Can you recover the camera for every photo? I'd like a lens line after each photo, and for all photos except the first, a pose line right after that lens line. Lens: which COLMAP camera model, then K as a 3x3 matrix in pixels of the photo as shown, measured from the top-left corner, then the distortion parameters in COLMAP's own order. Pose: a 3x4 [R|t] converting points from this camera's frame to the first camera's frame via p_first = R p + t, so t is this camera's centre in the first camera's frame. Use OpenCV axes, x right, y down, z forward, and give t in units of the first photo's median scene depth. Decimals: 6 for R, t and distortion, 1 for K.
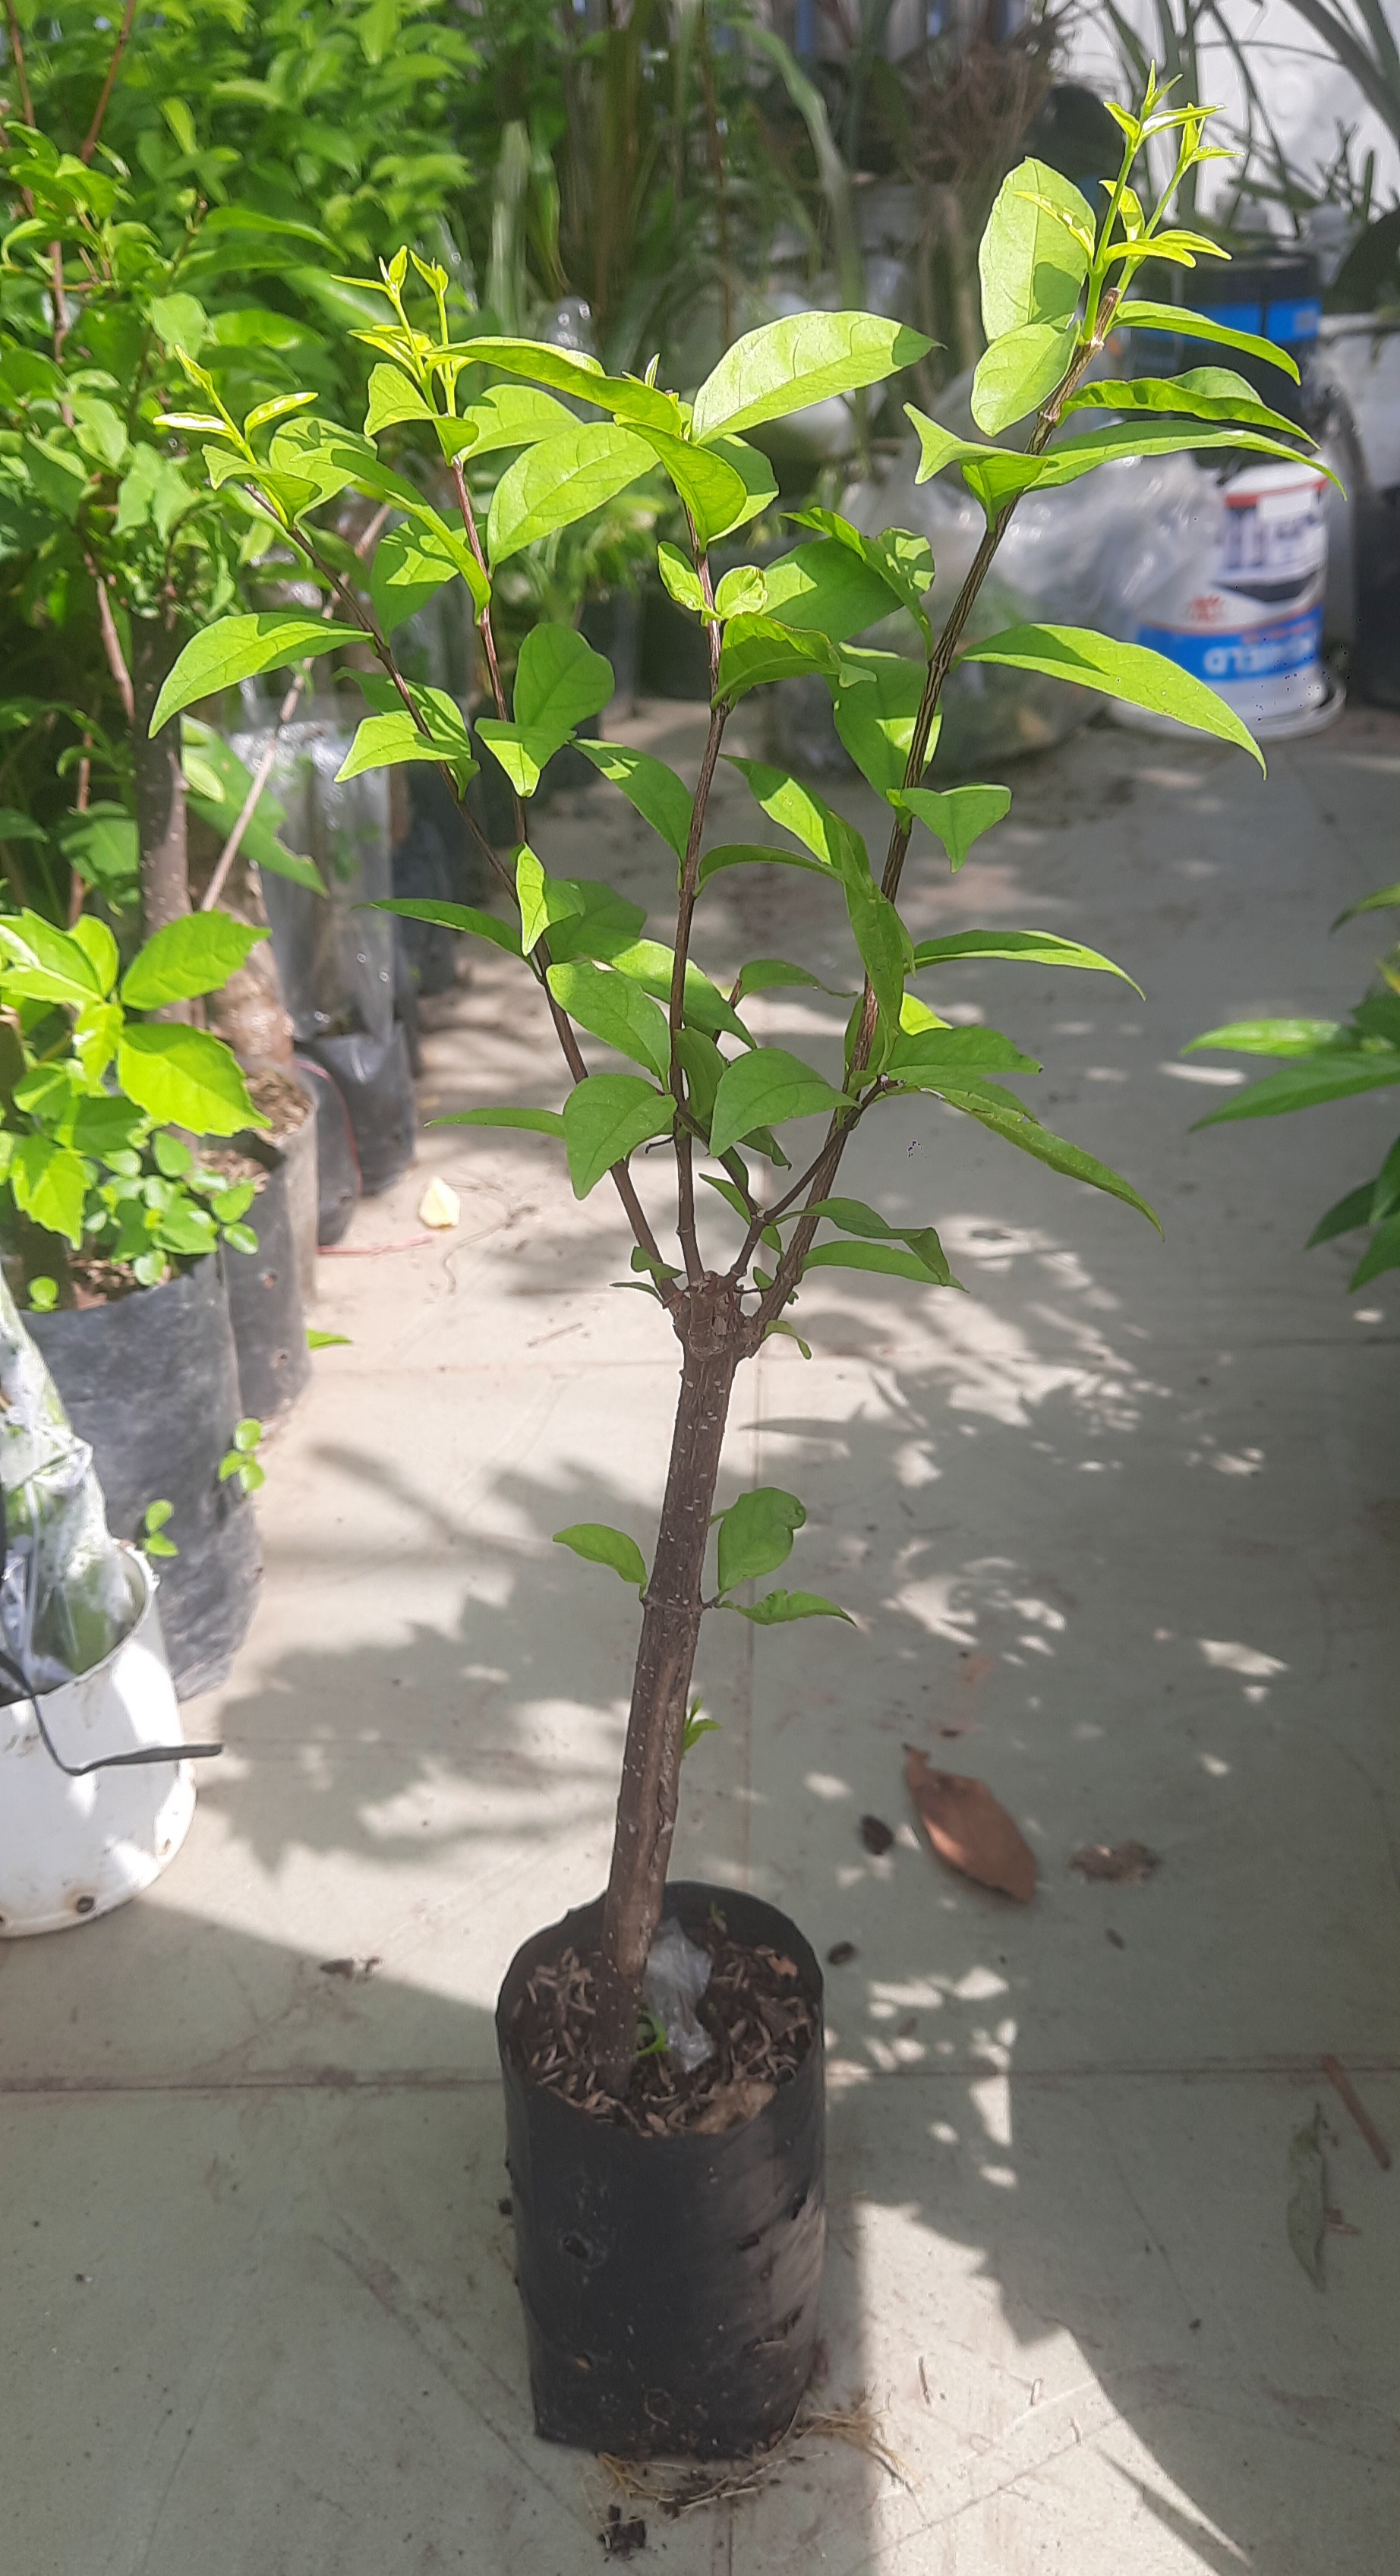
lens RADIAL K [[2388.4, 0, 725.3], [0, 2388.4, 1285.6], [0, 0, 1]] dist [0.017128, -0.002107]
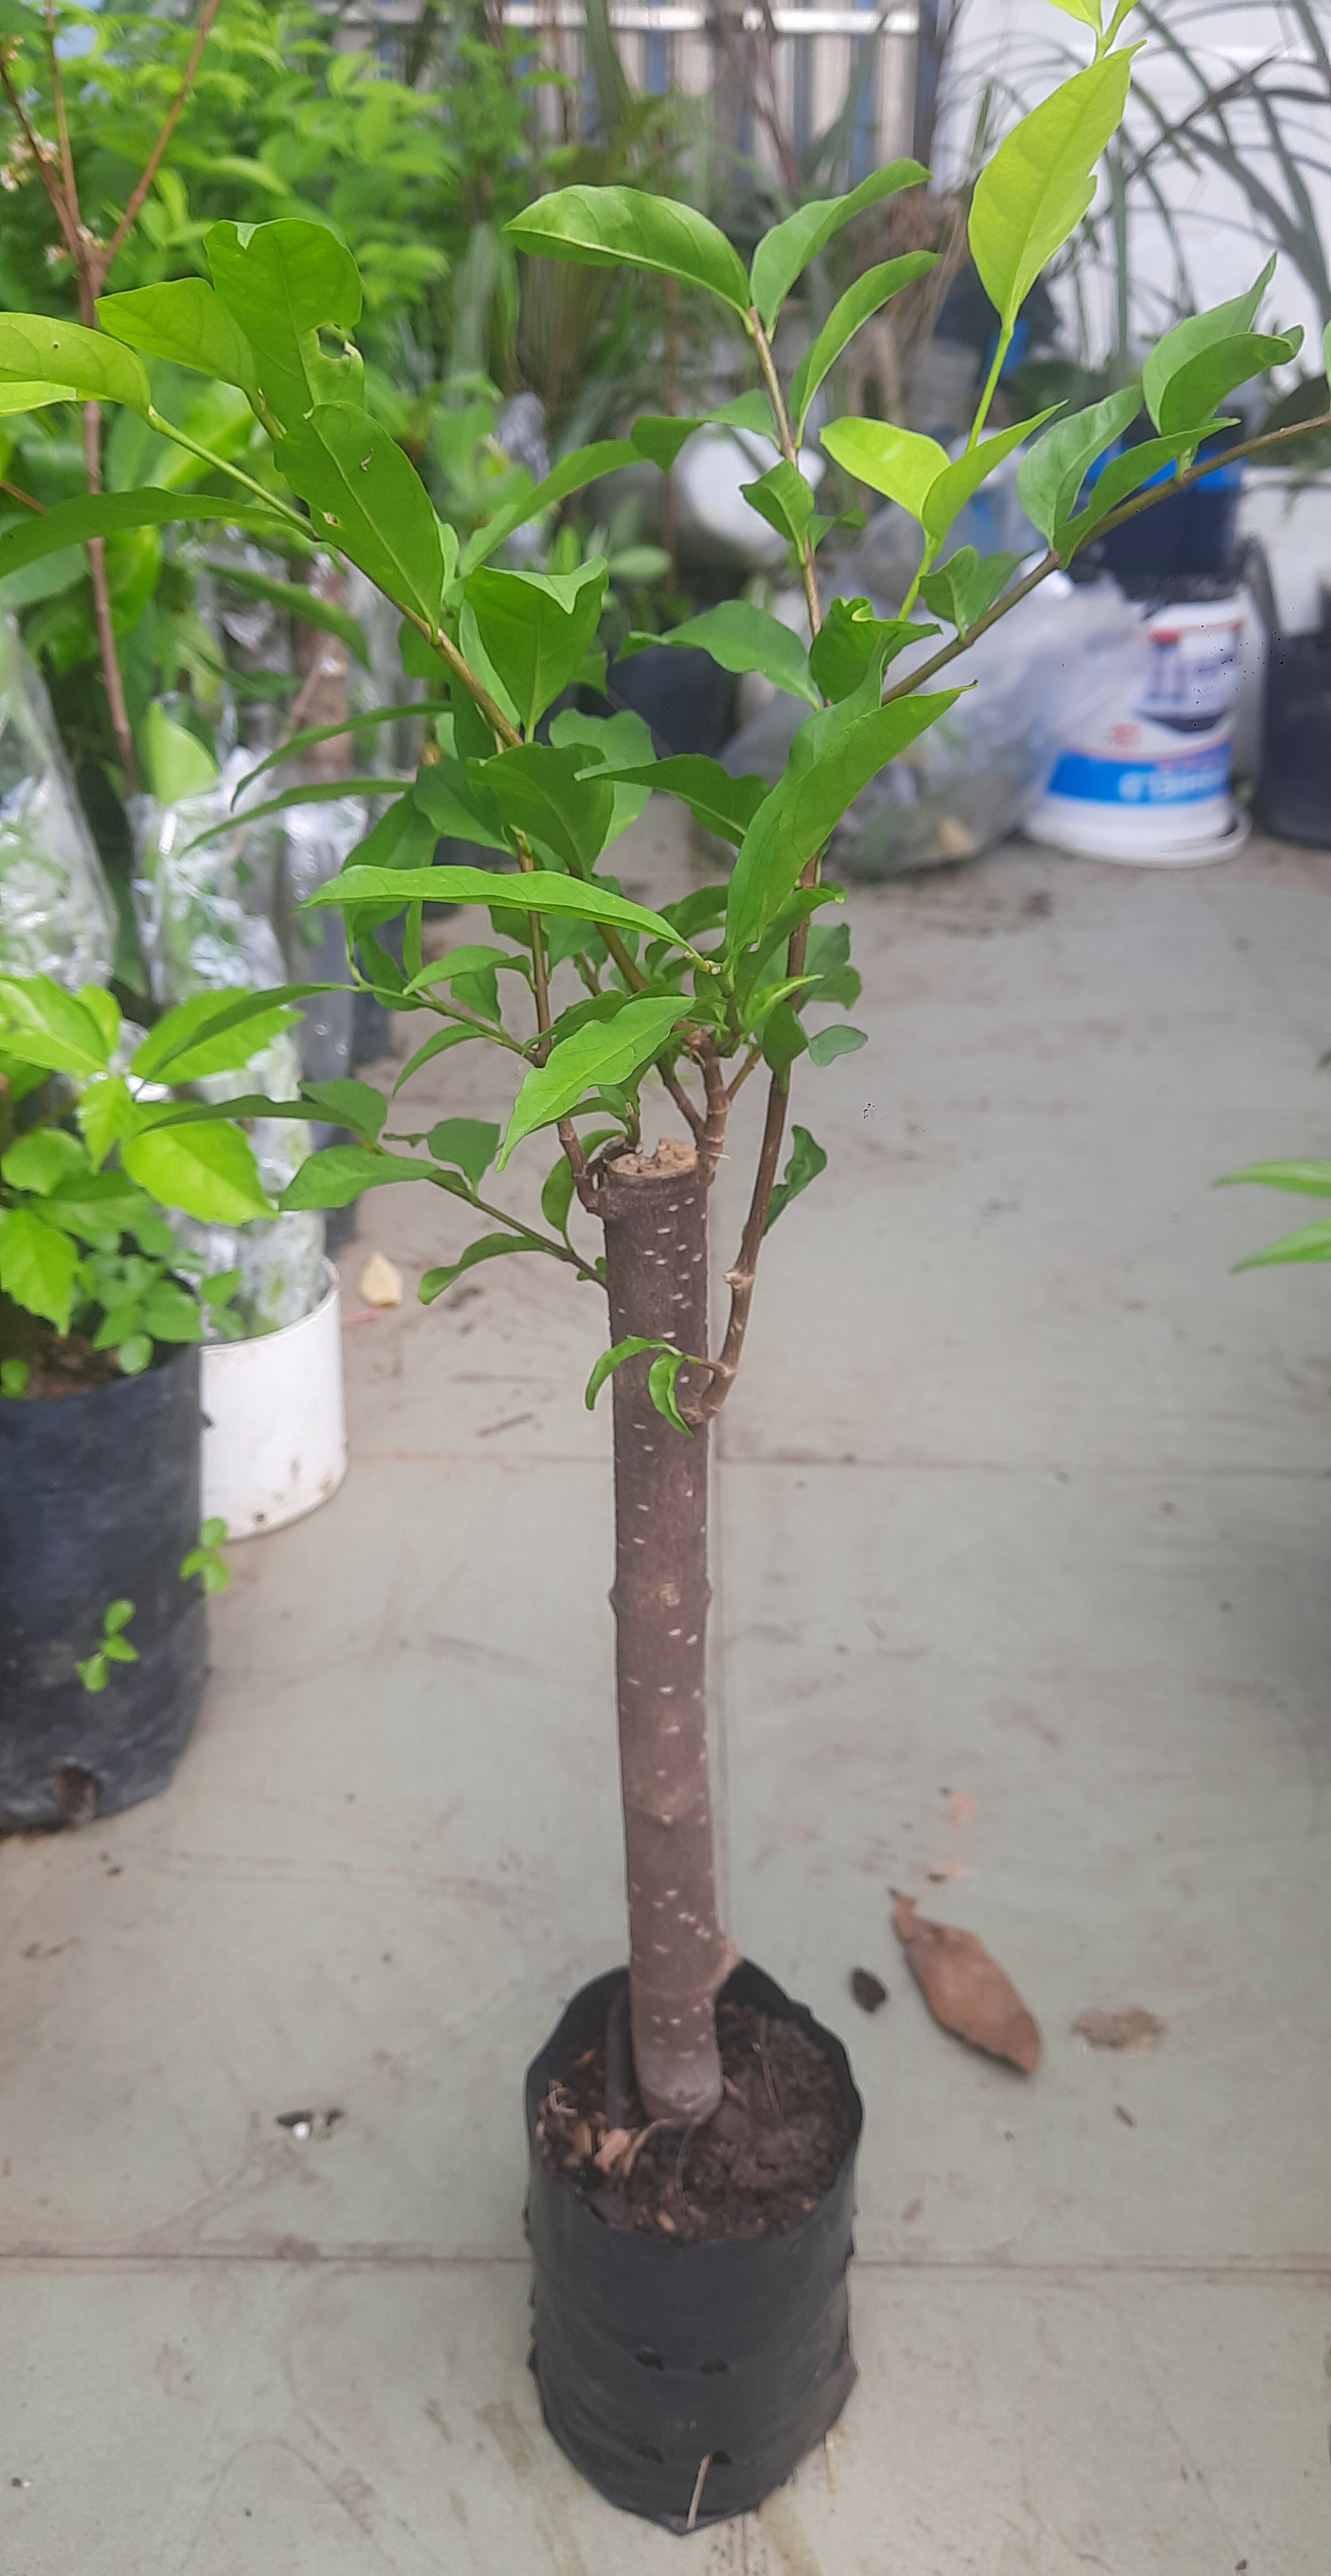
lens RADIAL K [[2250.4, 0, 672.0], [0, 2250.4, 1217.2], [0, 0, 1]] dist [0.015181, -0.025189]
pose [[0.996316, 0.053832, 0.066754, -0.087866], [-0.050393, 0.997366, -0.052168, -0.025326], [-0.069386, 0.048612, 0.996405, 0.093362]]
